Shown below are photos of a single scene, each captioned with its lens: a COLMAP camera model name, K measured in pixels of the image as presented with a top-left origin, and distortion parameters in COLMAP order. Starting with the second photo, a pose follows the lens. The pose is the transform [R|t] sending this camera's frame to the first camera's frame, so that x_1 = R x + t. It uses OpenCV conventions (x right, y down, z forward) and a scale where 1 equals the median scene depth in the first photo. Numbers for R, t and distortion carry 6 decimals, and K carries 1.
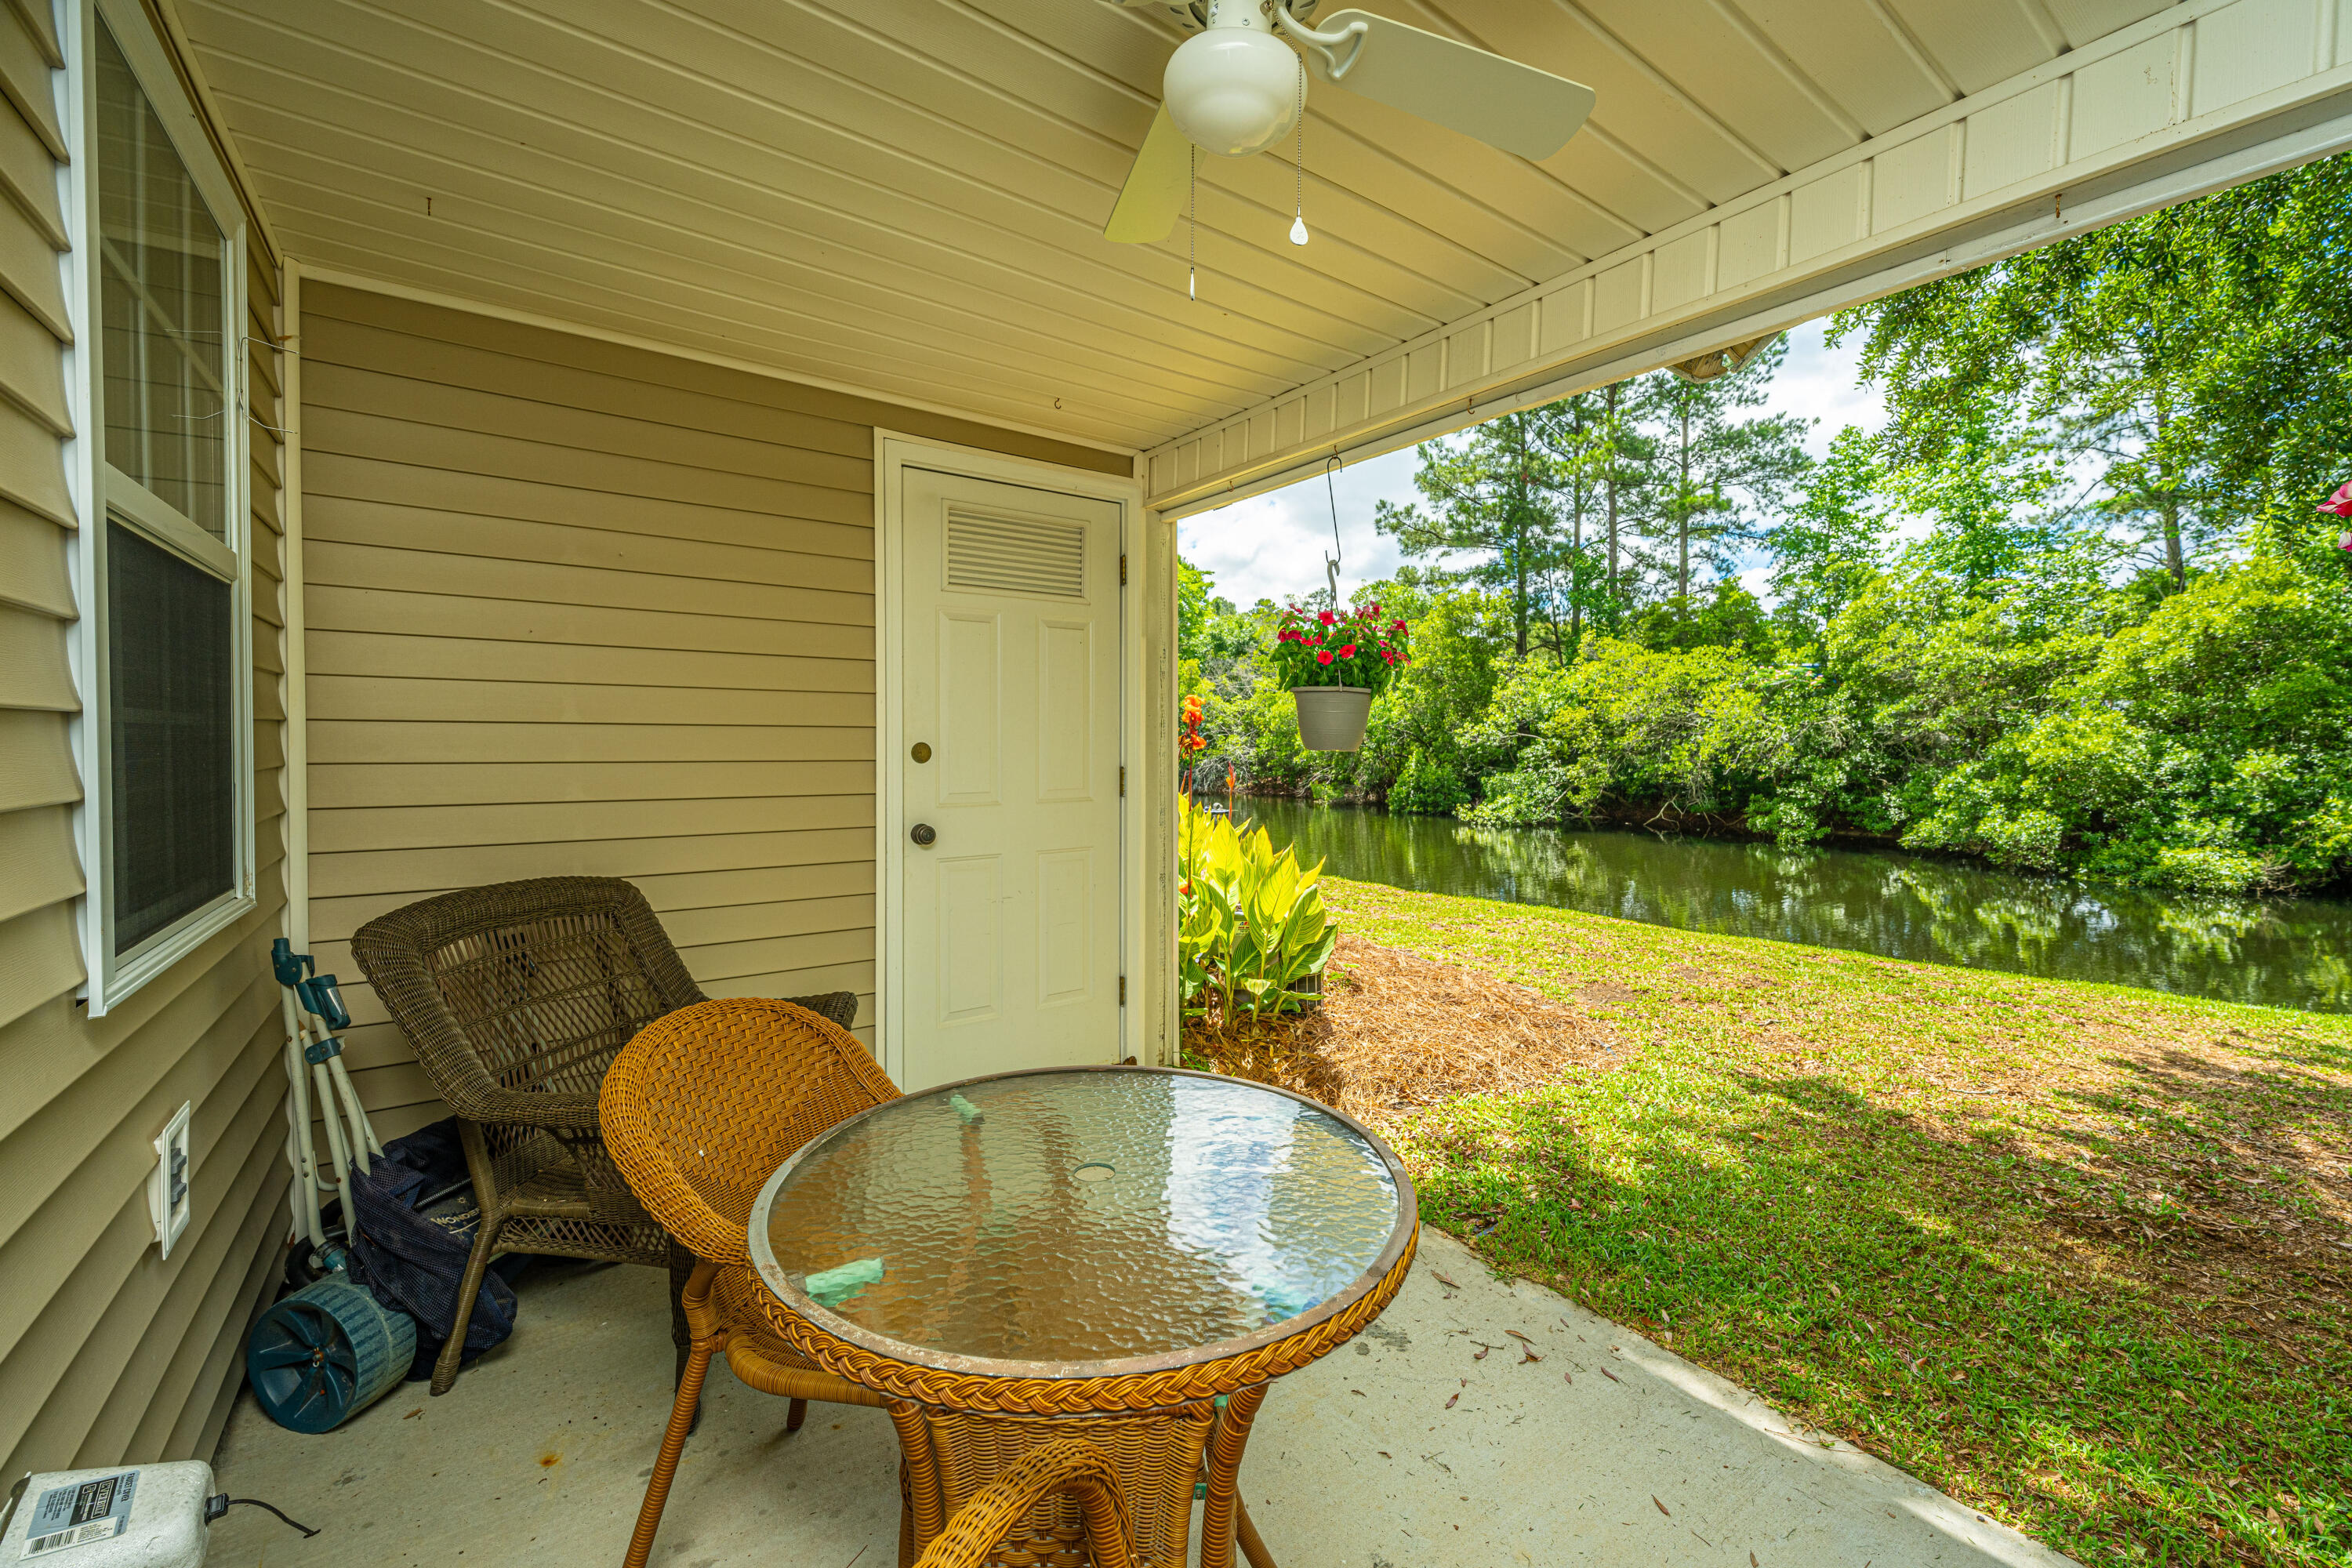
lens RADIAL K [[943.9, 0, 1179.4], [0, 943.9, 761.0], [0, 0, 1]] dist [0.001733, 0.000429]
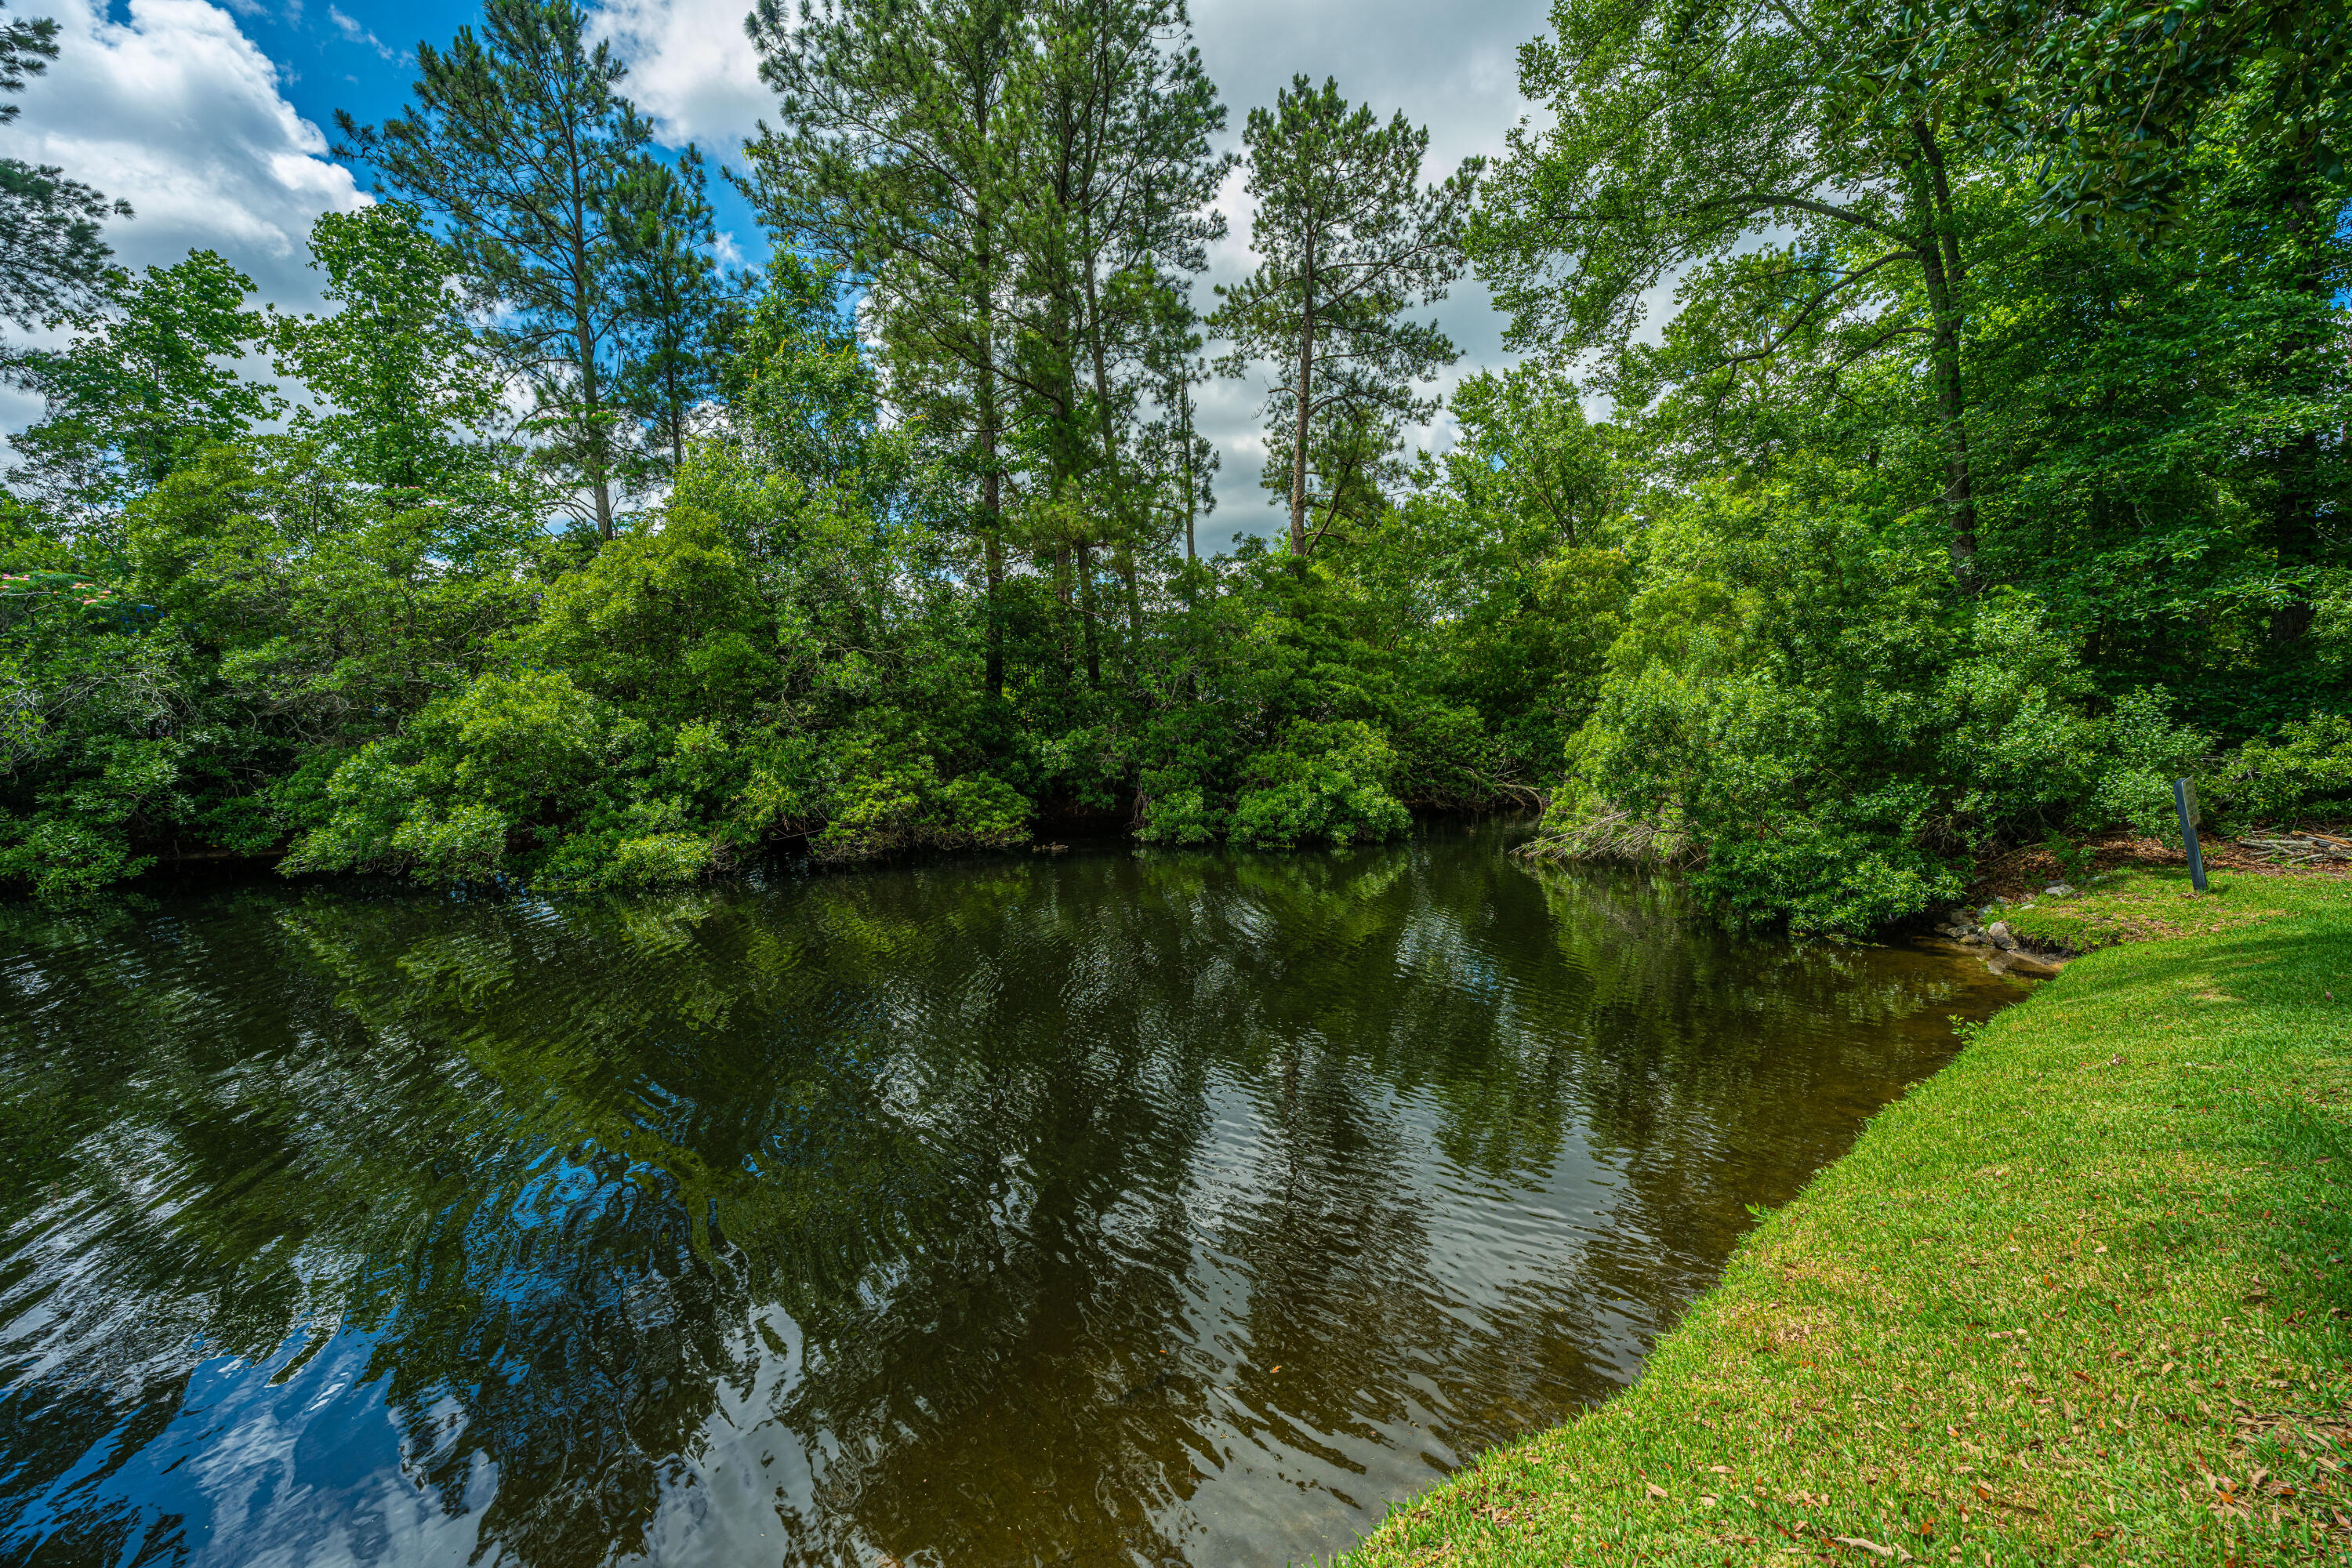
lens RADIAL K [[861.8, 0, 1182.3], [0, 861.8, 773.7], [0, 0, 1]] dist [-0.010615, -0.000078]
pose [[0.162862, -0.057212, 0.984989, 0.278208], [0.019812, 0.998306, 0.054710, 0.003320], [-0.986450, 0.010604, 0.163719, 0.283920]]
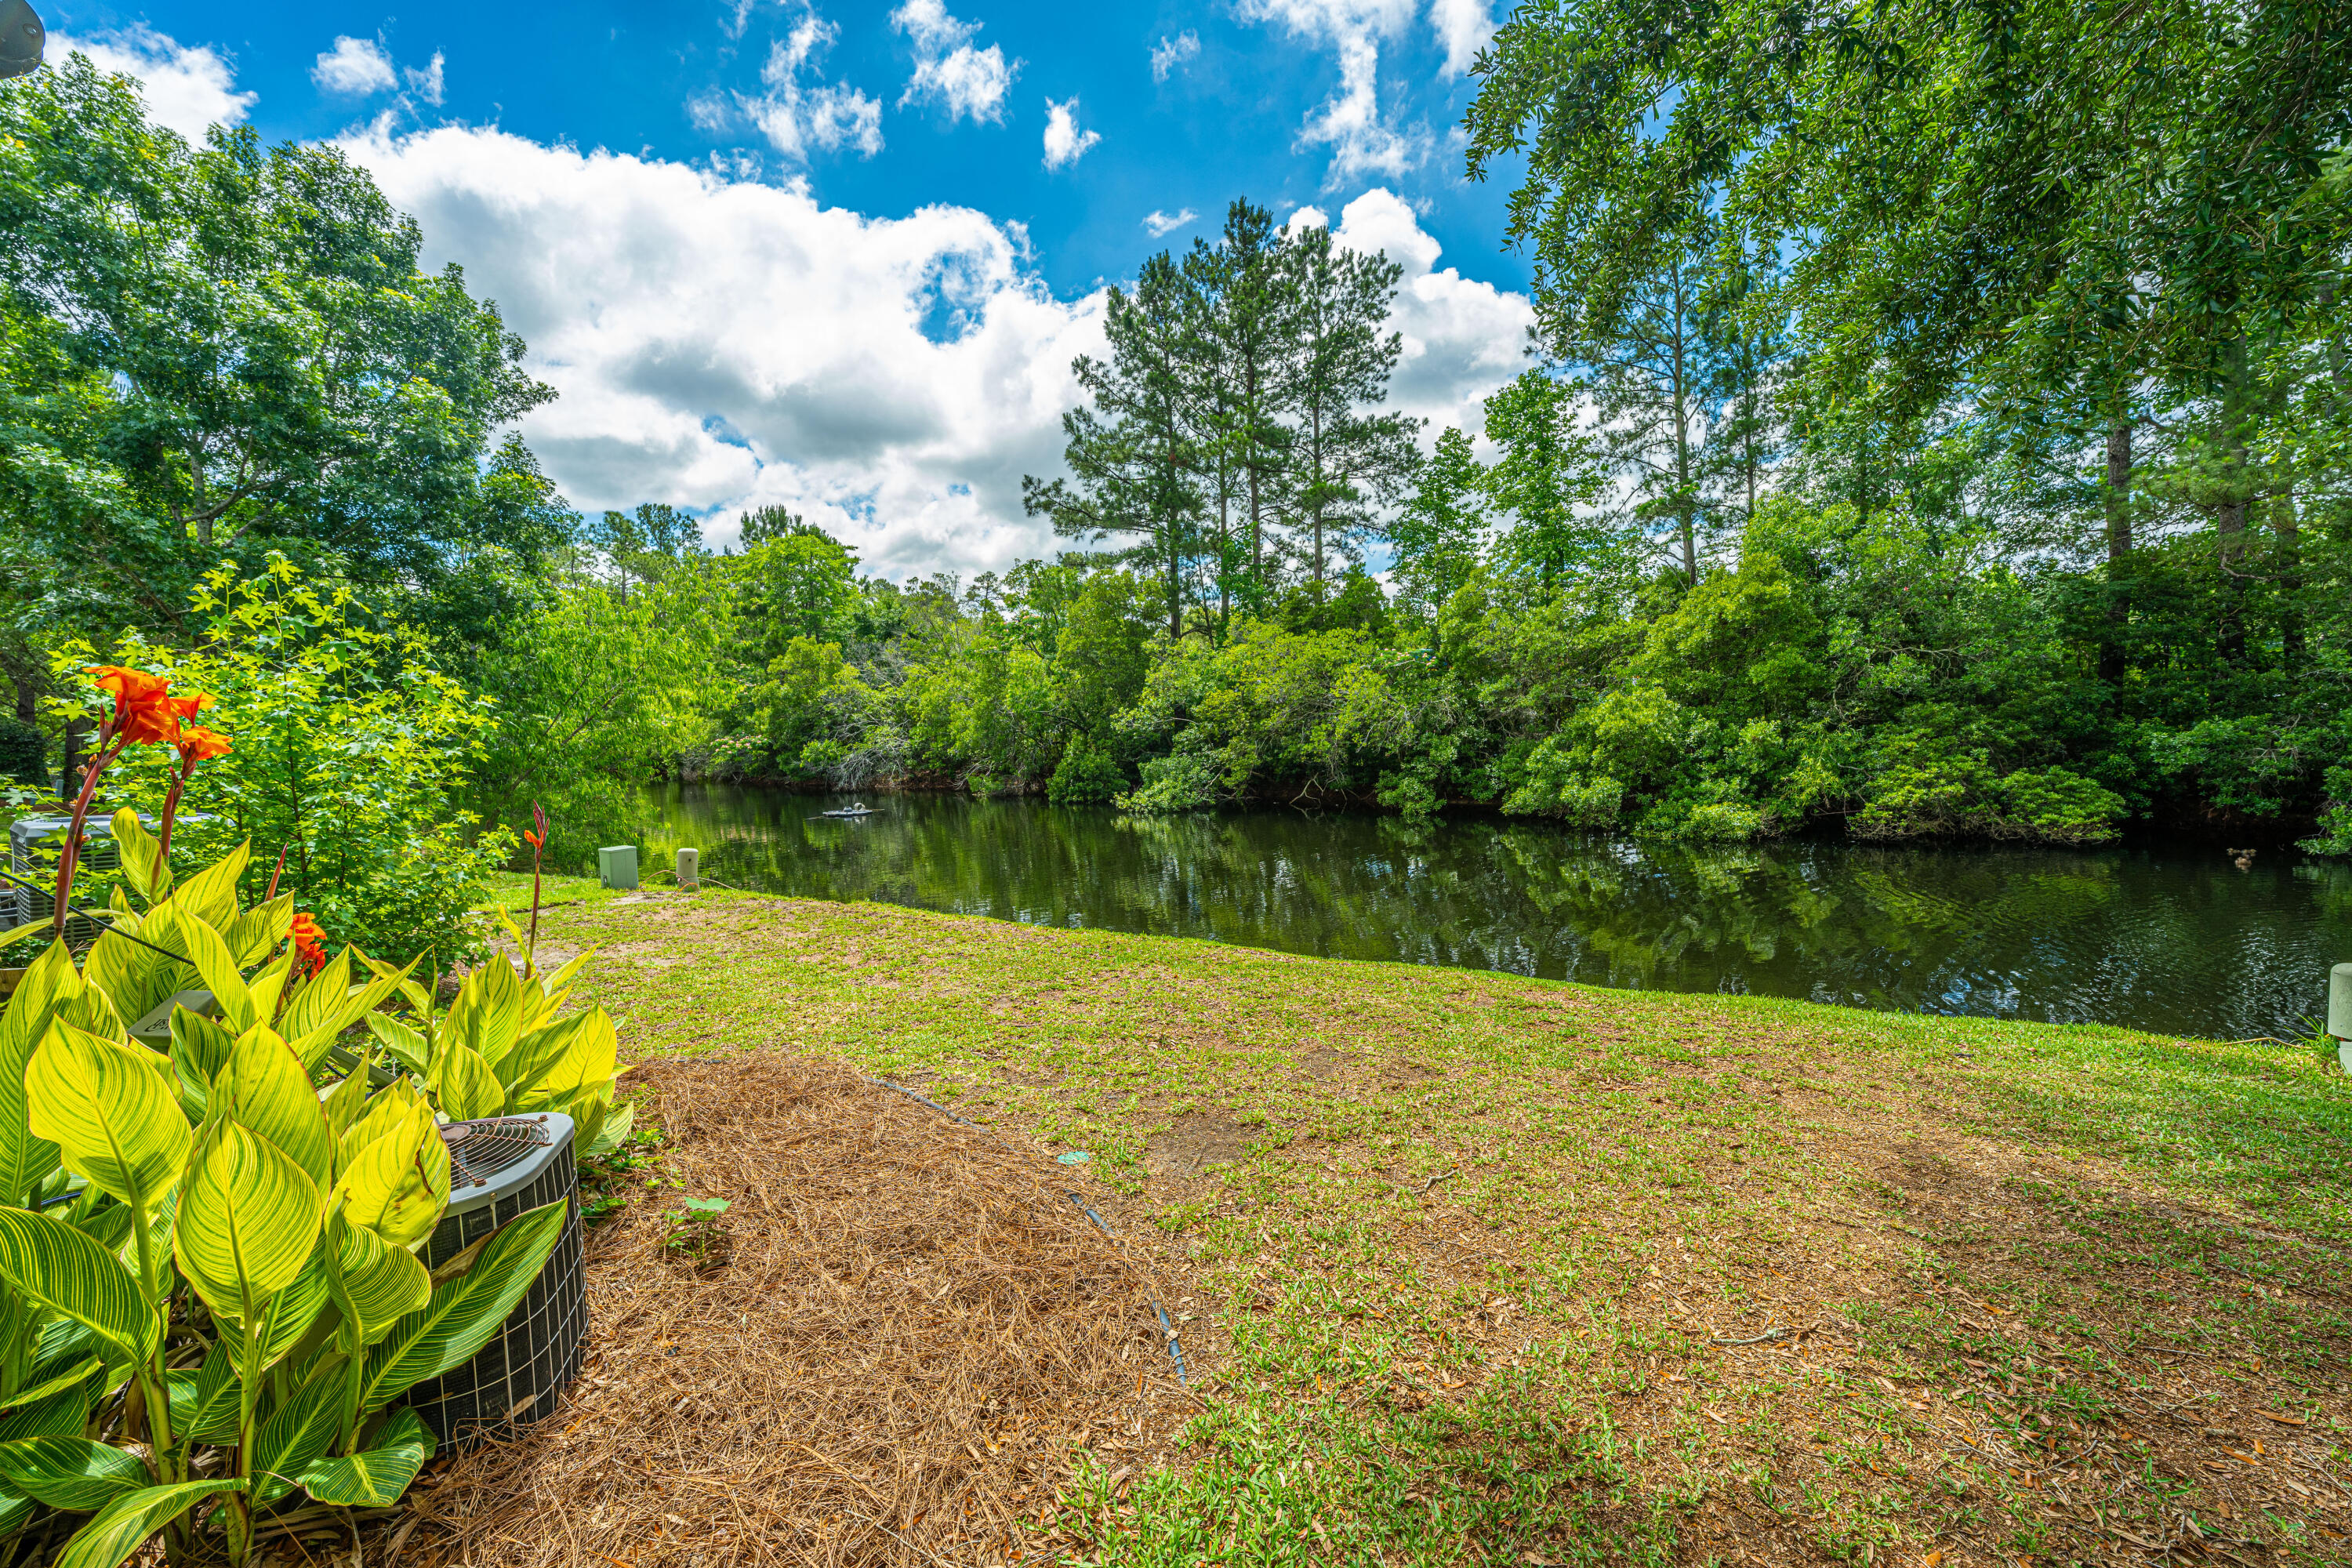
lens RADIAL K [[943.9, 0, 1160.8], [0, 943.9, 776.4], [0, 0, 1]] dist [-0.001183, 0.004047]
pose [[0.949669, -0.040469, 0.310632, 0.047947], [0.031471, 0.998929, 0.033924, -0.001891], [-0.311672, -0.022441, 0.949925, 0.079698]]
